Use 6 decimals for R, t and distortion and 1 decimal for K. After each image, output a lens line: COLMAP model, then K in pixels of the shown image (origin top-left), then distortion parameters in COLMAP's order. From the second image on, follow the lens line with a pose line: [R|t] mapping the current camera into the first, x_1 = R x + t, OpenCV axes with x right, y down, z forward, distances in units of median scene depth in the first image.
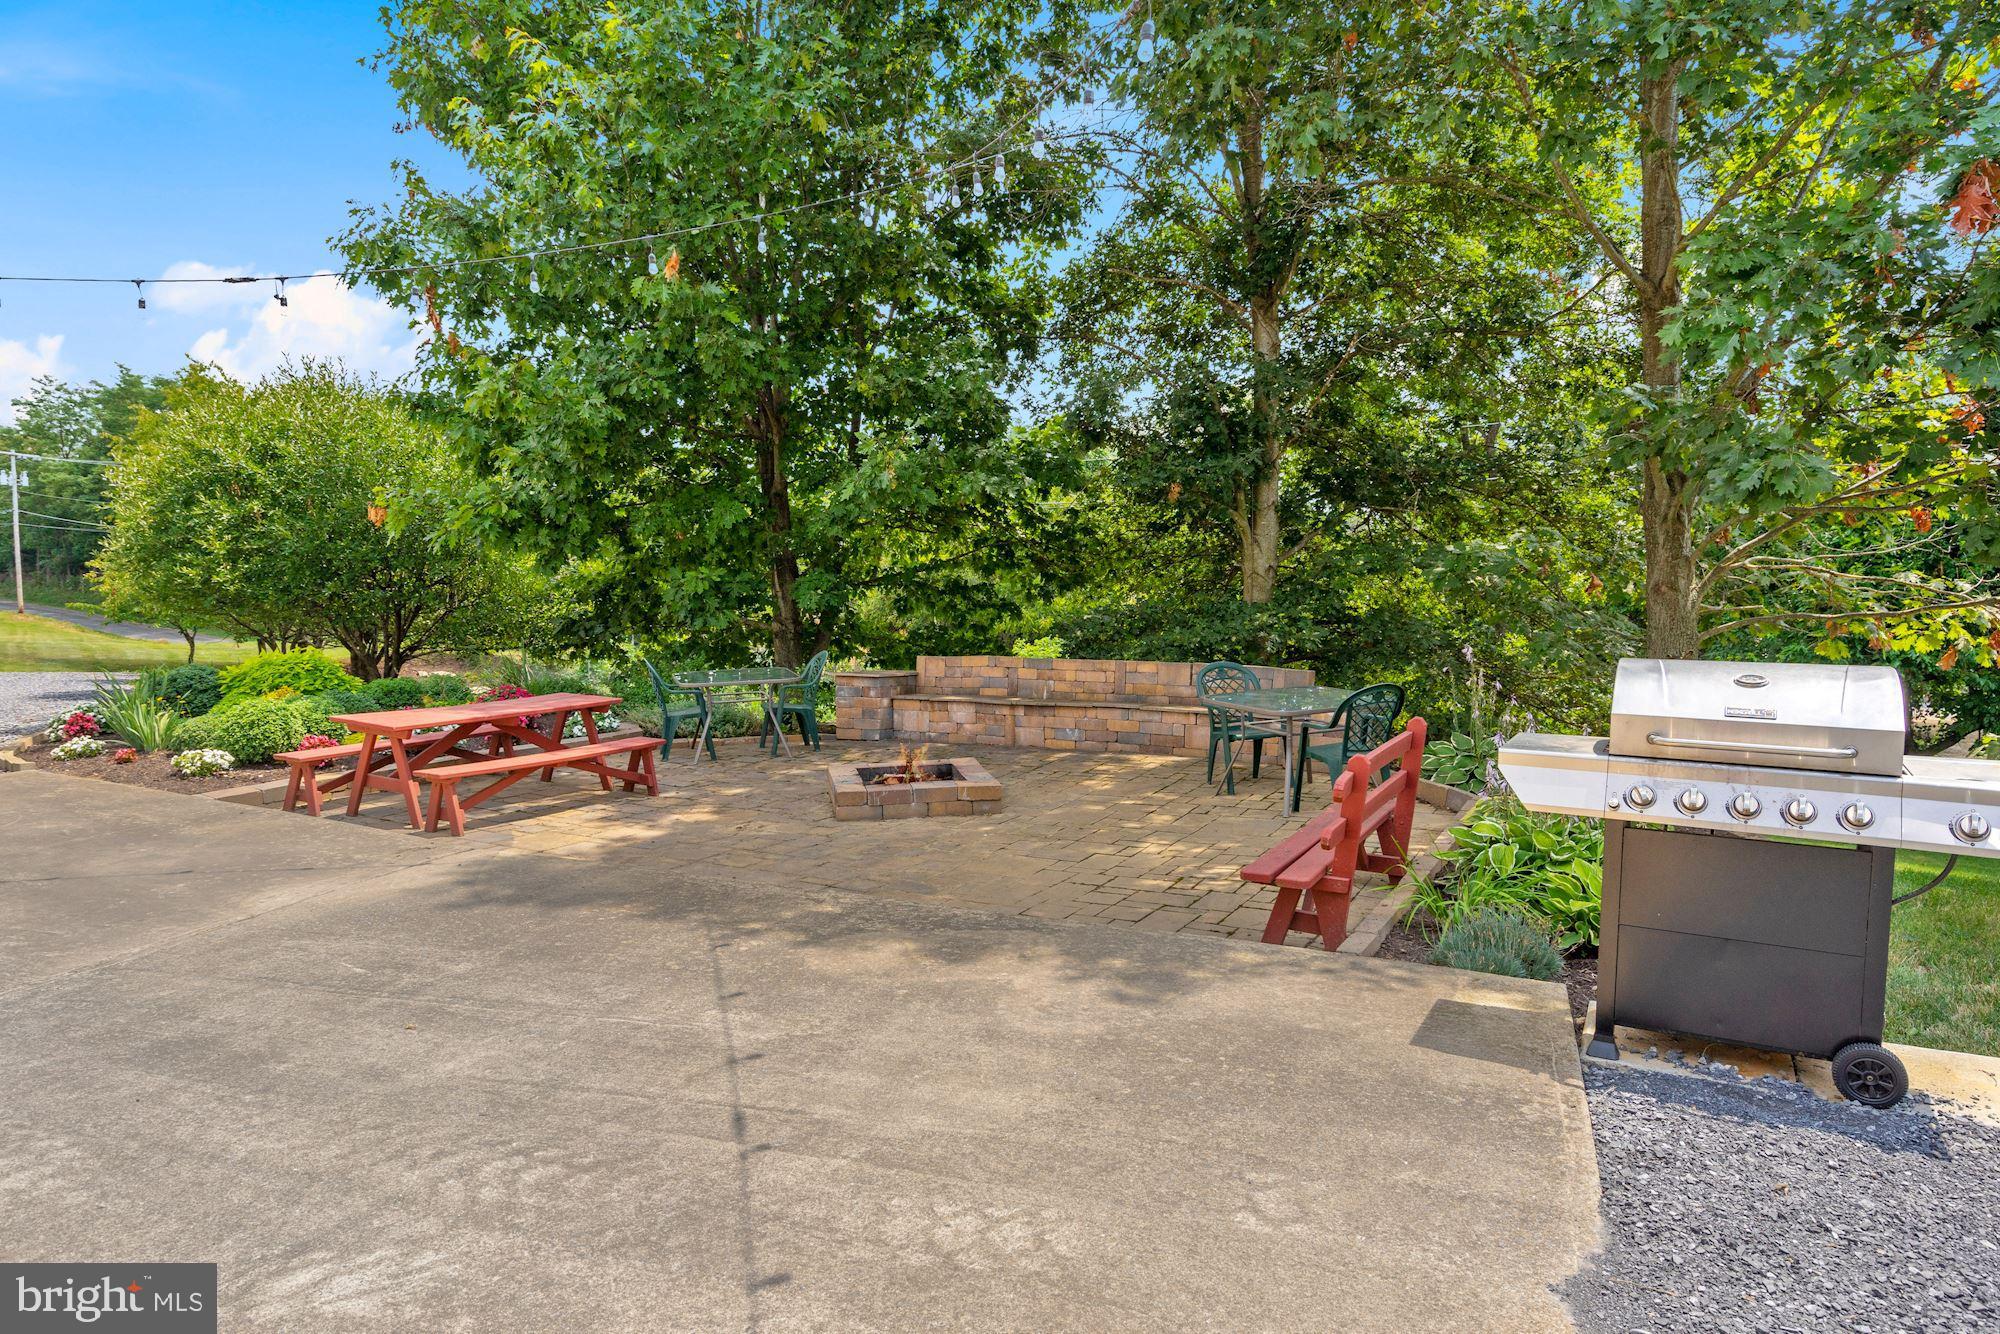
lens RADIAL K [[1281.0, 0, 998.8], [0, 1281.0, 666.3], [0, 0, 1]] dist [0.003916, 0.000087]
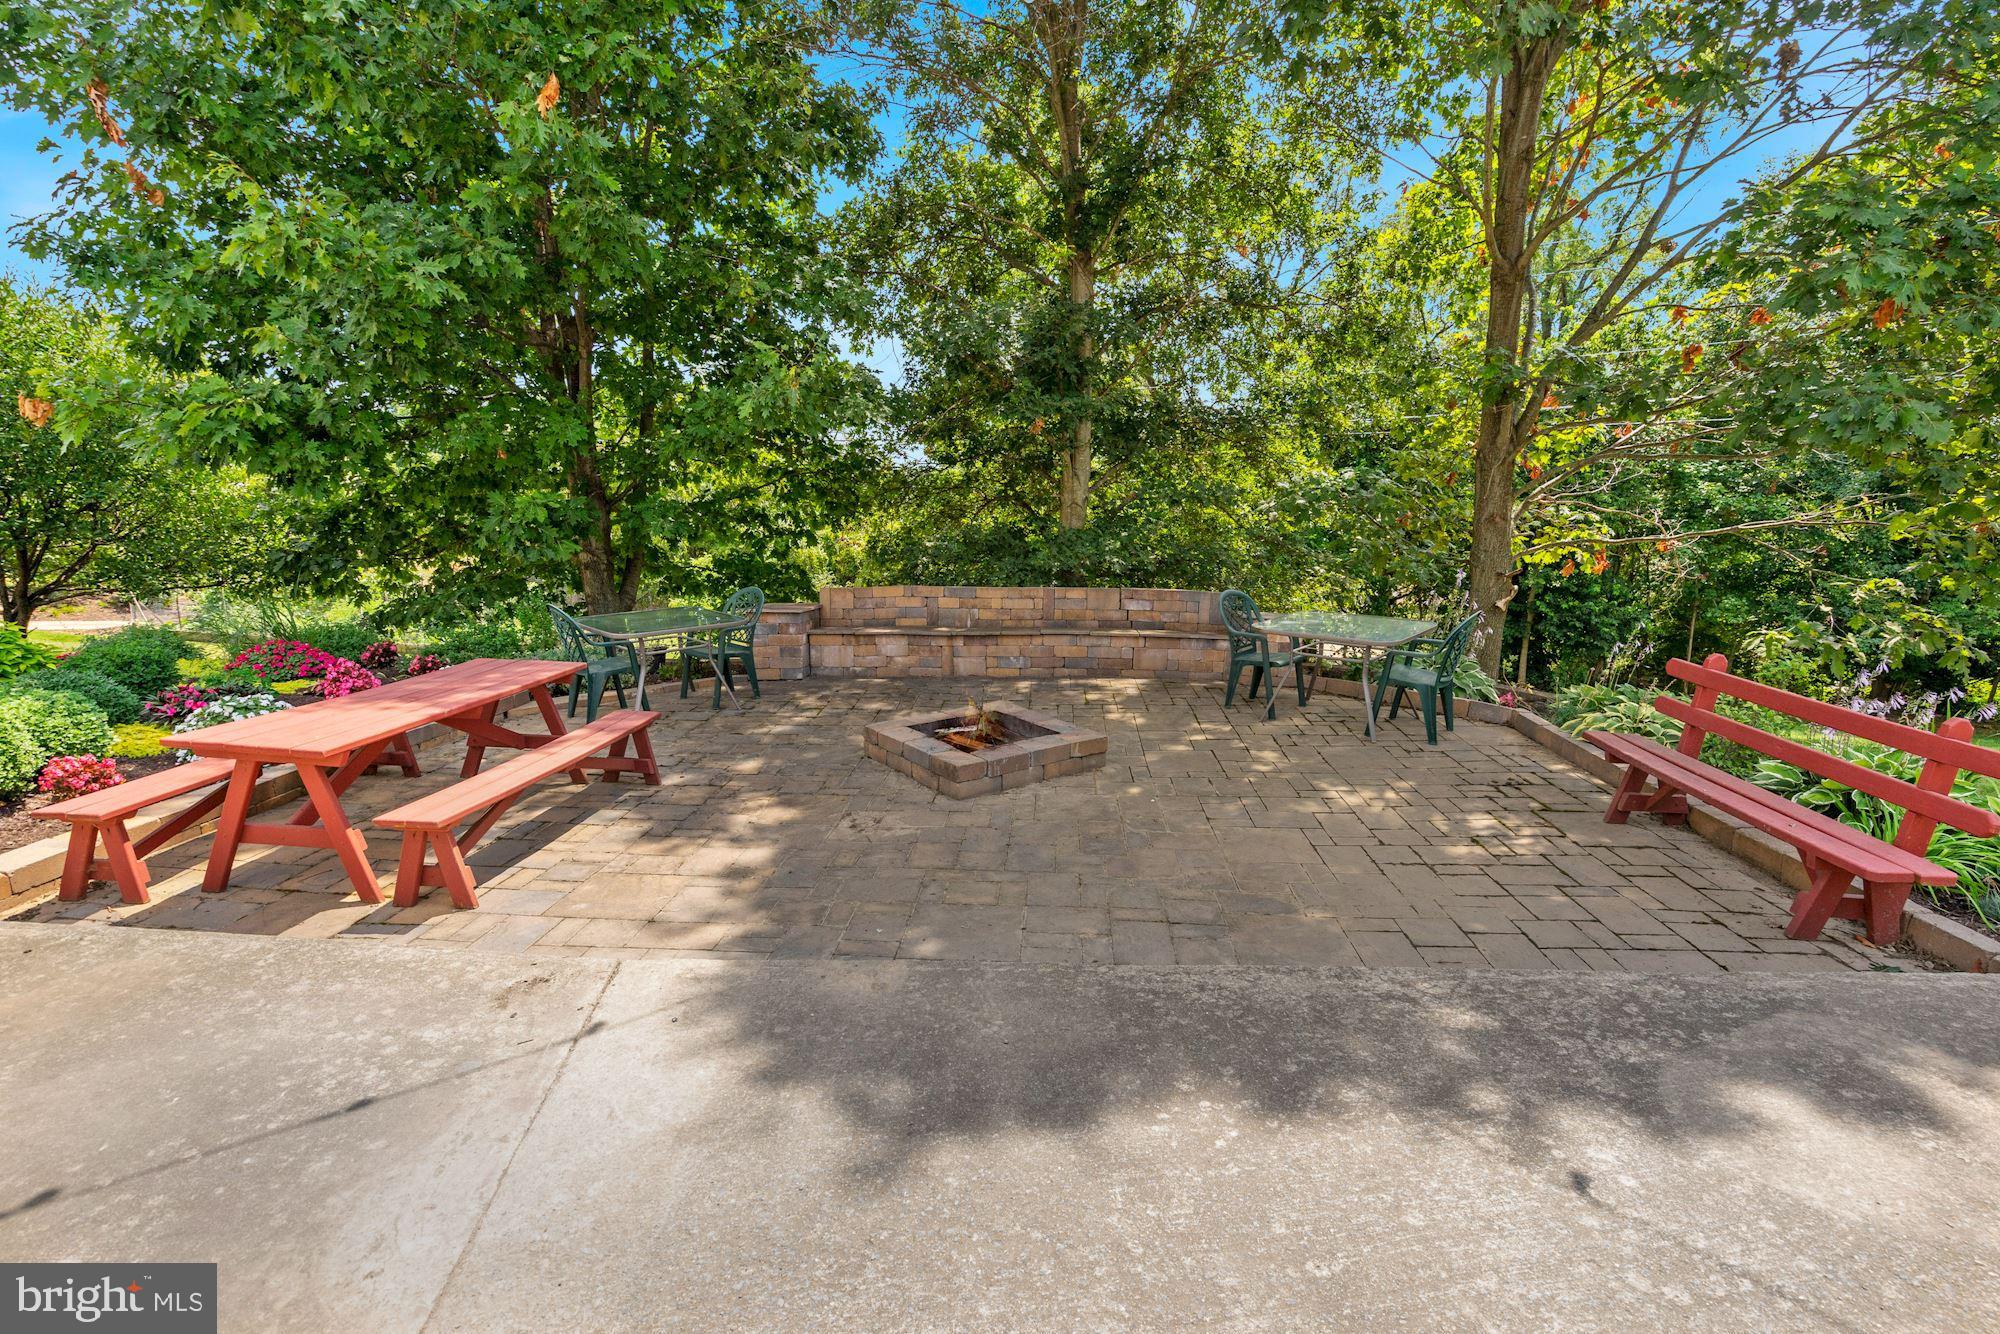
lens RADIAL K [[919.0, 0, 1001.7], [0, 919.0, 668.5], [0, 0, 1]] dist [0.002909, 0.001158]
pose [[0.904000, -0.068427, 0.422021, -0.227856], [0.024061, 0.993687, 0.109577, -0.019415], [-0.426855, -0.088904, 0.899939, 0.300820]]
